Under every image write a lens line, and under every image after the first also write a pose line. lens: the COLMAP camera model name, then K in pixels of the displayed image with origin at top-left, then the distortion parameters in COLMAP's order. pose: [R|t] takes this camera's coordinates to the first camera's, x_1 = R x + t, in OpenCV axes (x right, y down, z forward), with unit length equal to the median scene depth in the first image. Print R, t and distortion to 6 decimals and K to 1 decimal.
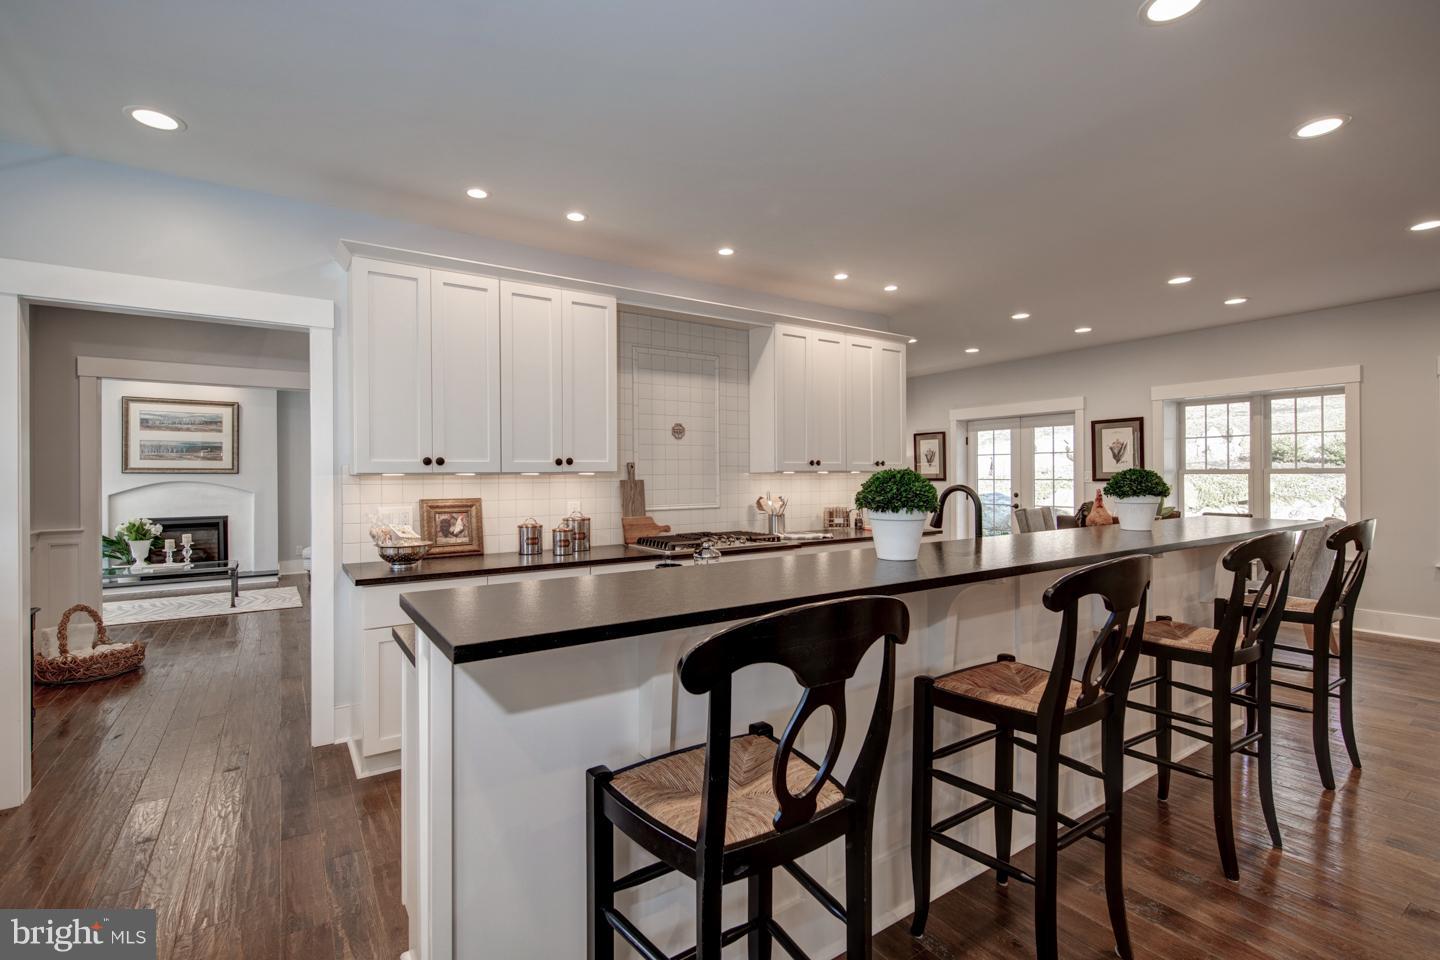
lens RADIAL K [[656.3, 0, 718.5], [0, 656.3, 478.3], [0, 0, 1]] dist [0.011365, -0.004912]
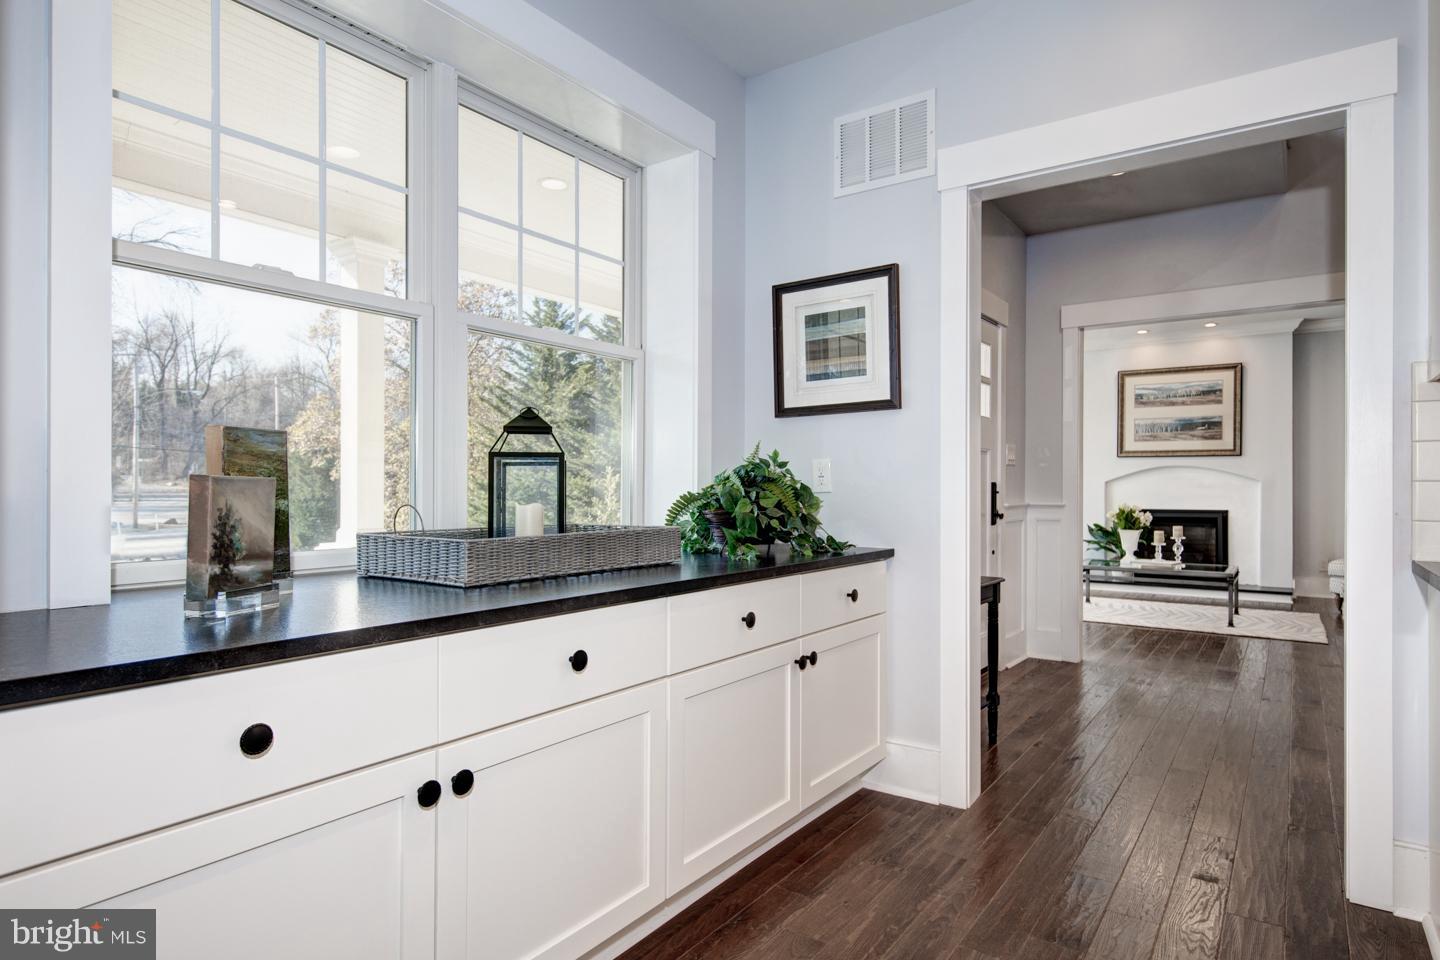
lens RADIAL K [[802.6, 0, 723.0], [0, 802.6, 483.5], [0, 0, 1]] dist [0.000804, 0.003083]
pose [[0.353602, 0.007055, -0.935369, -0.083053], [-0.007140, 0.999963, 0.004843, 0.031423], [0.935369, 0.004966, 0.353639, 0.130467]]
